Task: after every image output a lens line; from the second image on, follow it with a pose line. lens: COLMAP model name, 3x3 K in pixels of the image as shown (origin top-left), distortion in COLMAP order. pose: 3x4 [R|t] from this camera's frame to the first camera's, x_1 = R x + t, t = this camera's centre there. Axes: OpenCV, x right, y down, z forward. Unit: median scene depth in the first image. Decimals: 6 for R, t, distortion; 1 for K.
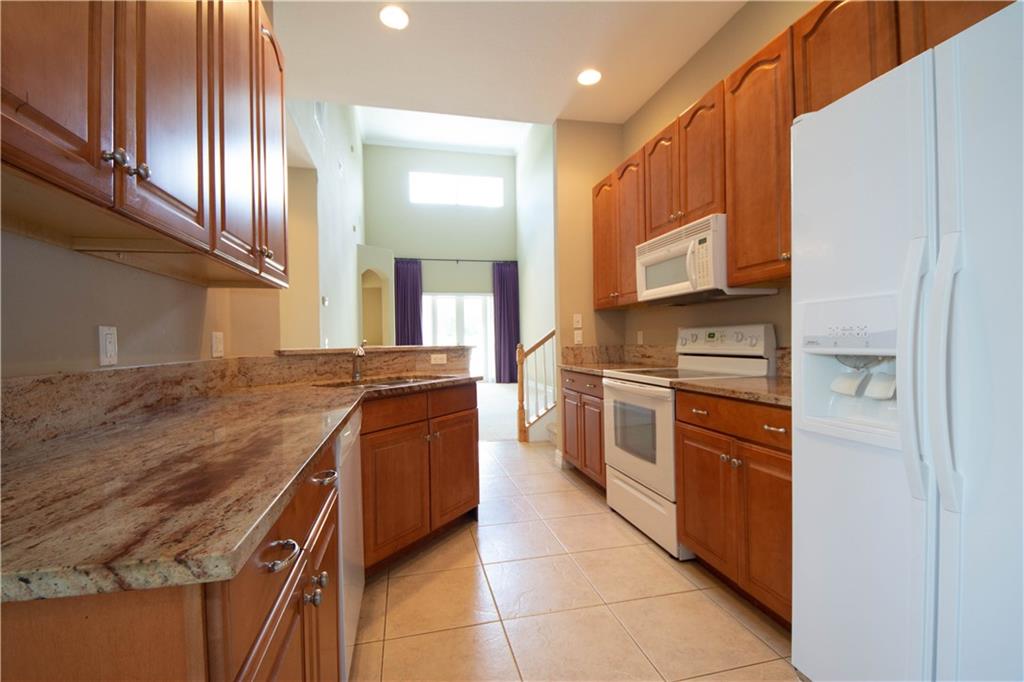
lens RADIAL K [[471.6, 0, 538.9], [0, 471.6, 340.5], [0, 0, 1]] dist [0.004029, -0.003224]
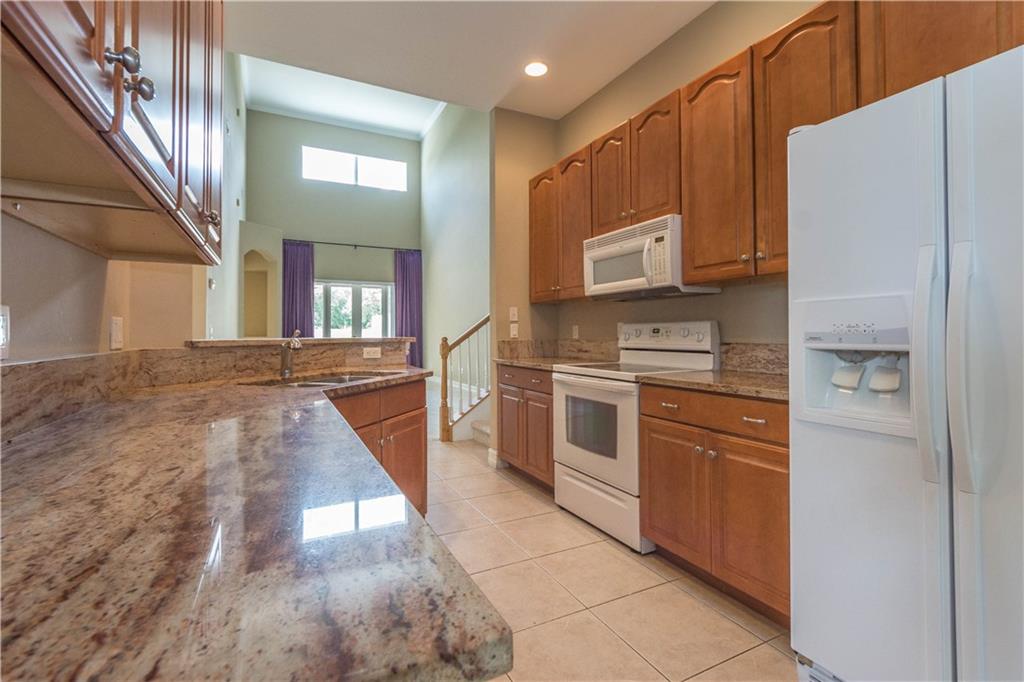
lens RADIAL K [[471.6, 0, 532.5], [0, 471.6, 323.9], [0, 0, 1]] dist [0.004029, -0.003224]
pose [[0.969803, 0.018635, 0.243177, -0.172006], [-0.012924, 0.999602, -0.025058, 0.003965], [-0.243547, 0.021159, 0.969658, 0.069110]]
